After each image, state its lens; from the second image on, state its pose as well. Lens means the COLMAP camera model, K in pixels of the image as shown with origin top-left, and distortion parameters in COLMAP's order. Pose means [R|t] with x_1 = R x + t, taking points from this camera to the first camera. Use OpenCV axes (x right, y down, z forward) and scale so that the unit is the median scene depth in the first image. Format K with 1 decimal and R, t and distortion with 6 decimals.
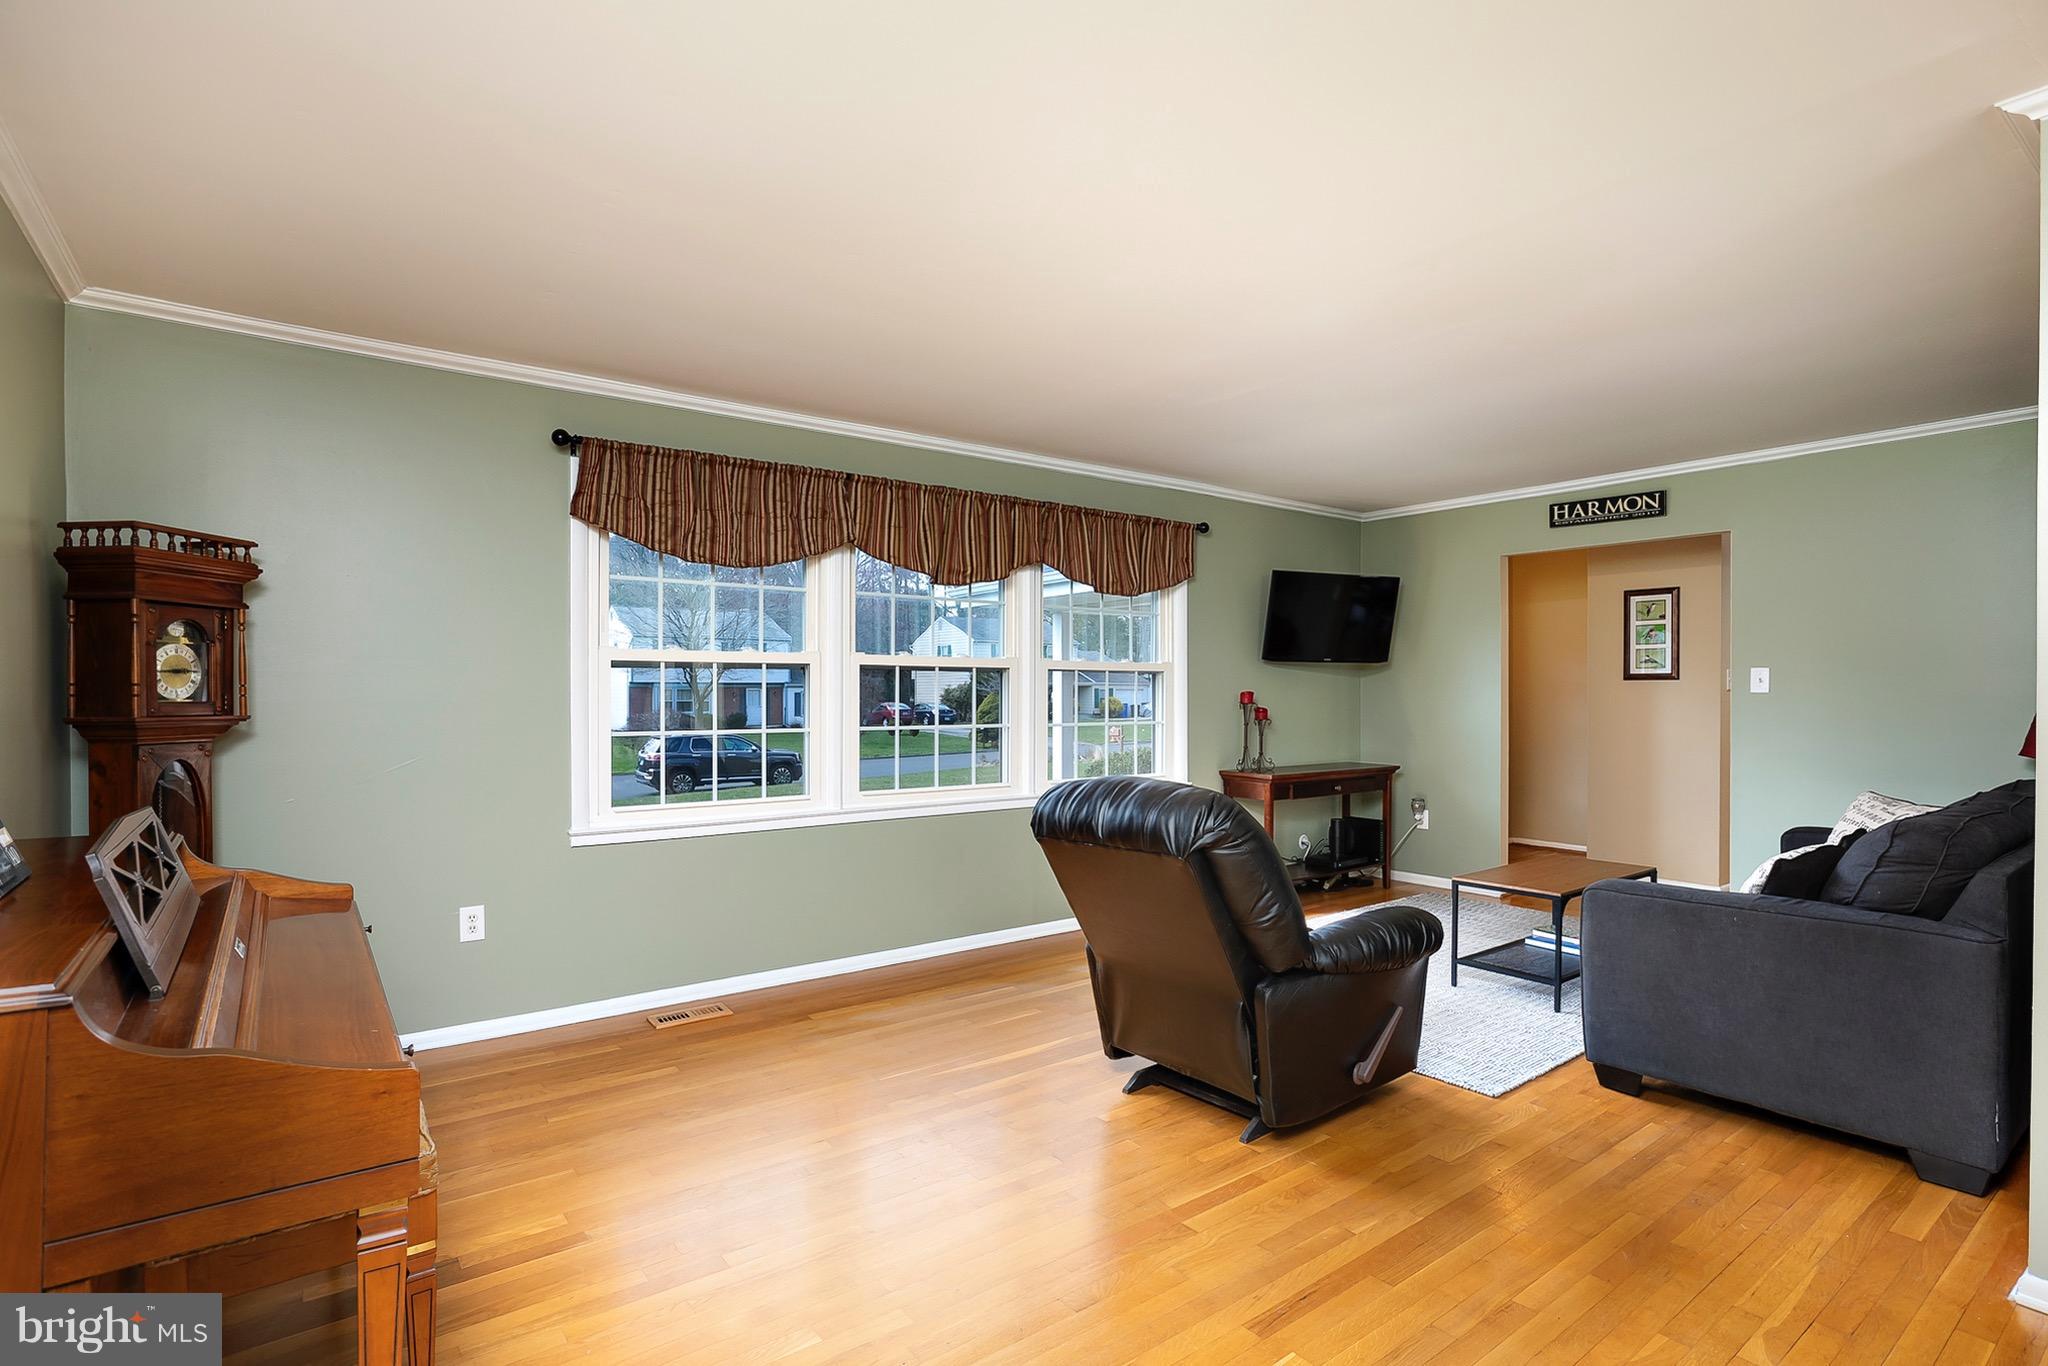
lens RADIAL K [[1007.9, 0, 1056.8], [0, 1007.9, 696.2], [0, 0, 1]] dist [-0.015435, 0.000595]
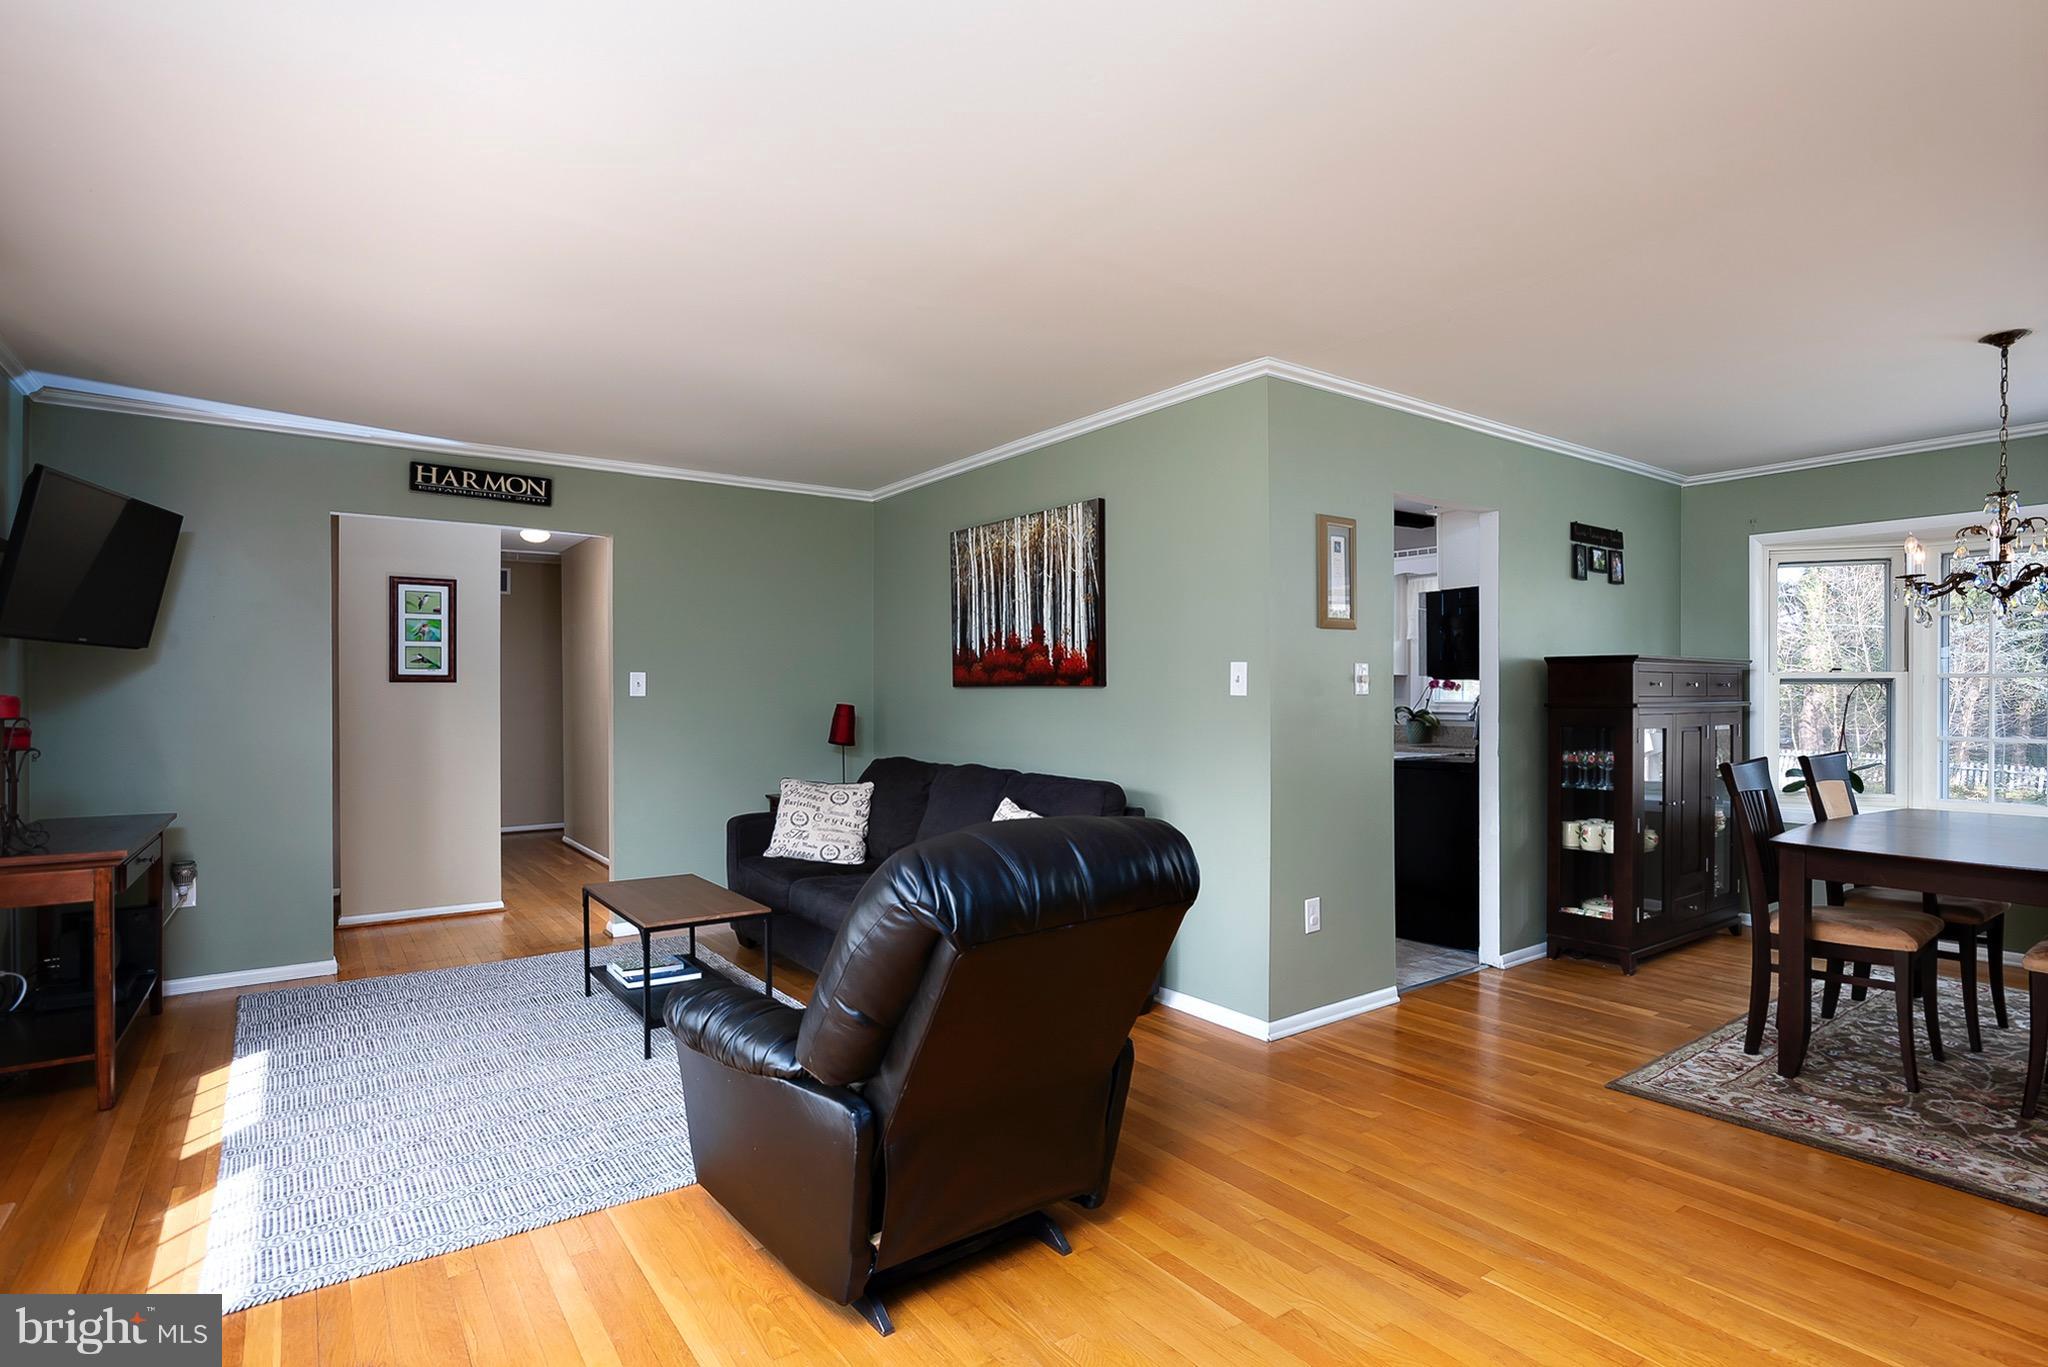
lens RADIAL K [[1007.9, 0, 1056.8], [0, 1007.9, 696.7], [0, 0, 1]] dist [-0.015435, 0.000595]
pose [[0.021123, -0.003247, 0.999772, -0.299293], [0.008397, 0.999960, 0.003070, -0.002038], [-0.999742, 0.008330, 0.021149, 0.481961]]
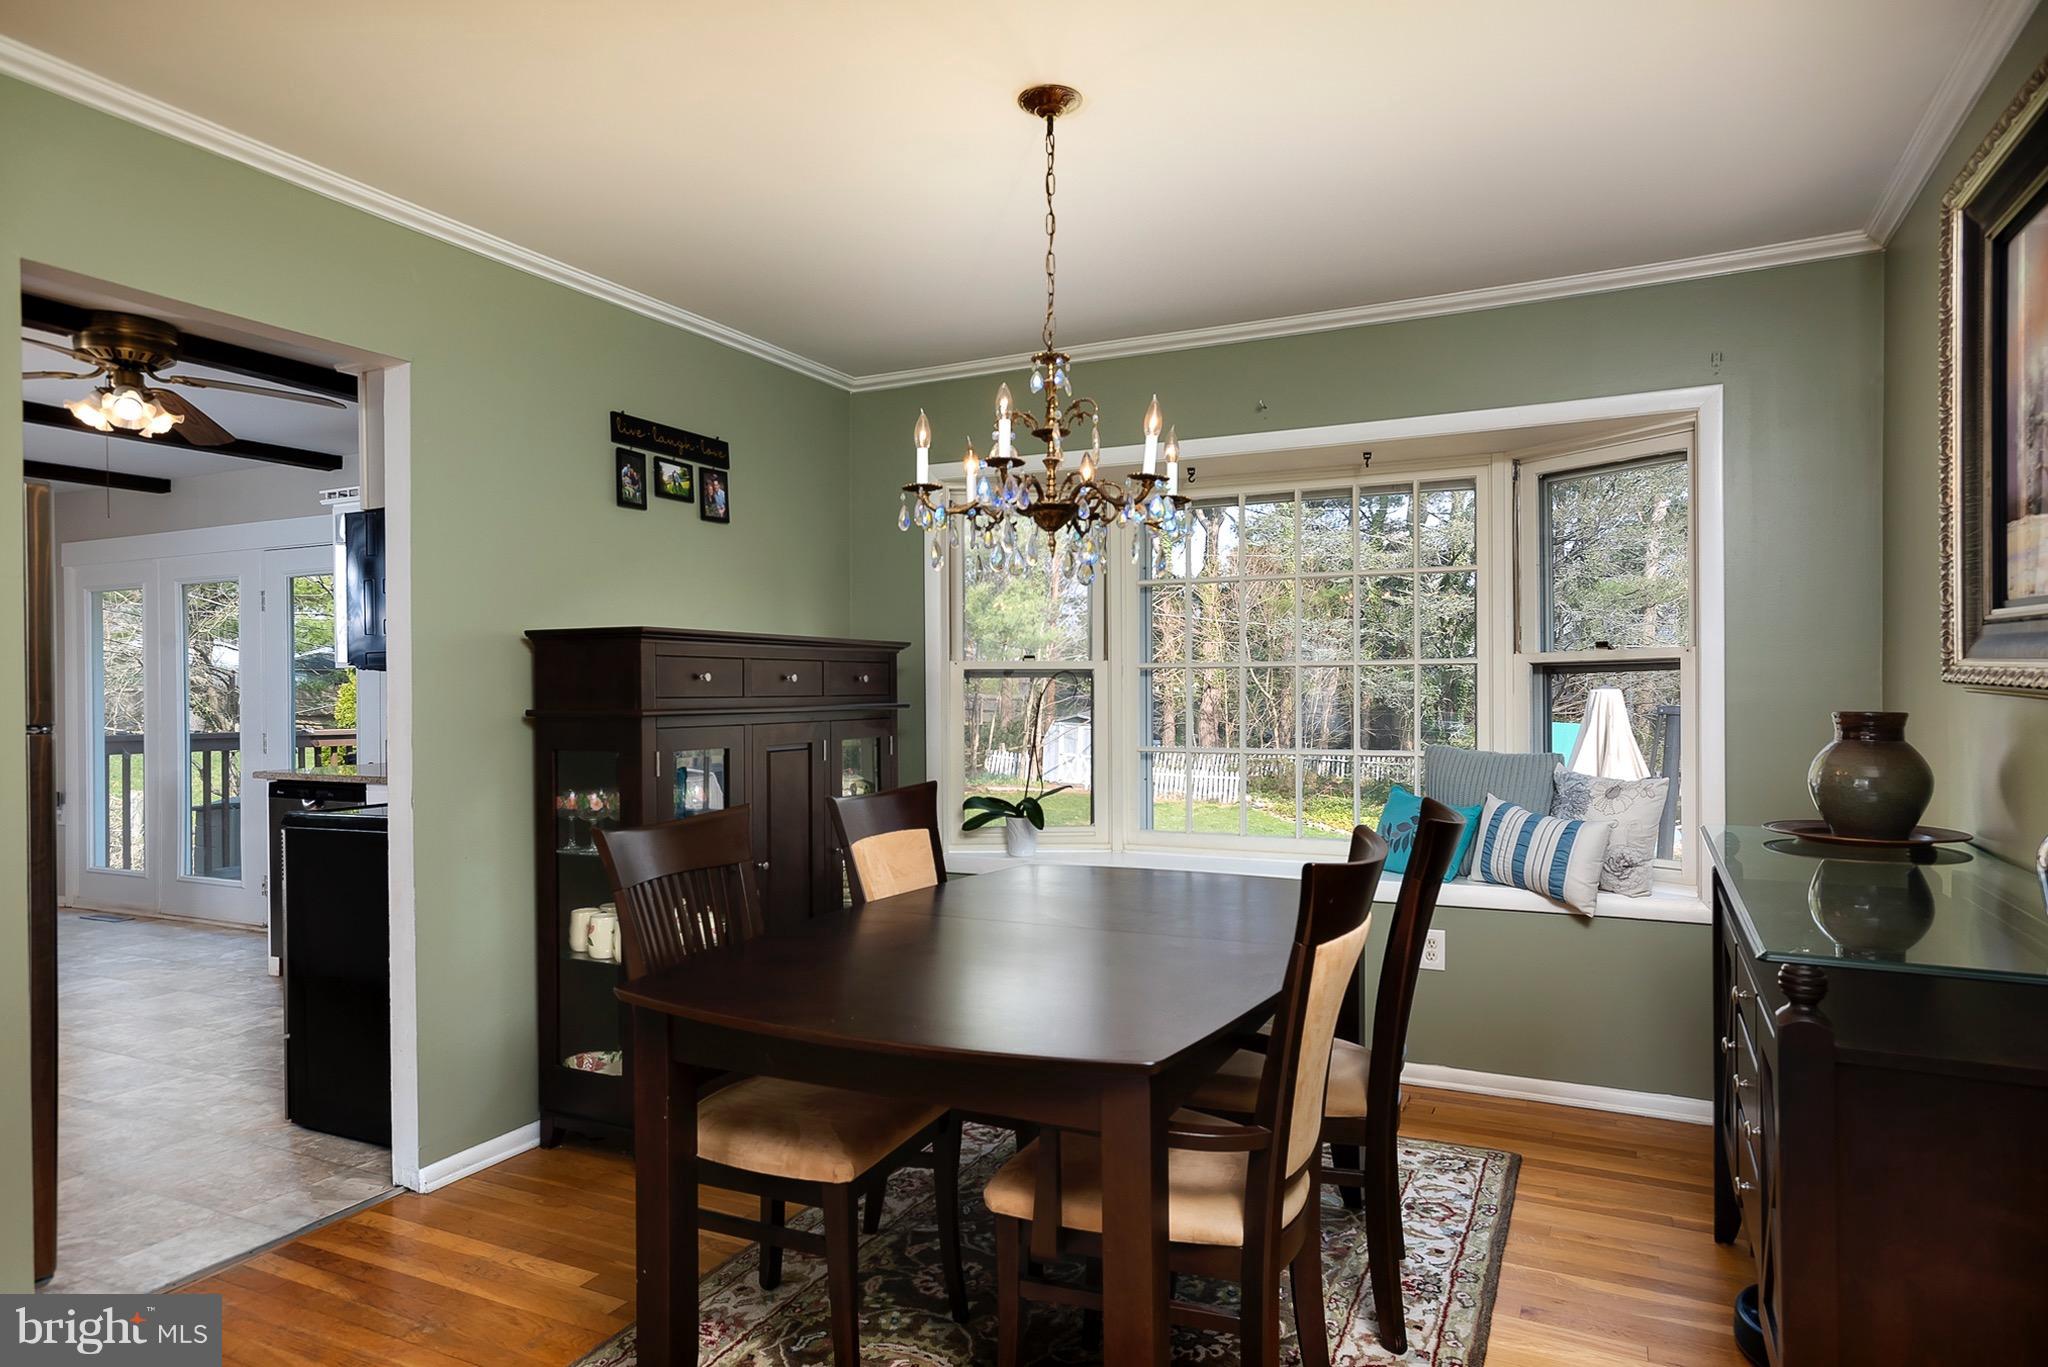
lens RADIAL K [[1185.6, 0, 1035.2], [0, 1185.6, 690.6], [0, 0, 1]] dist [-0.002162, 0.000797]
pose [[-0.436208, 0.000572, 0.899846, -0.088558], [0.012960, 0.999900, 0.005647, -0.000583], [-0.899752, 0.014125, -0.436172, 0.141436]]
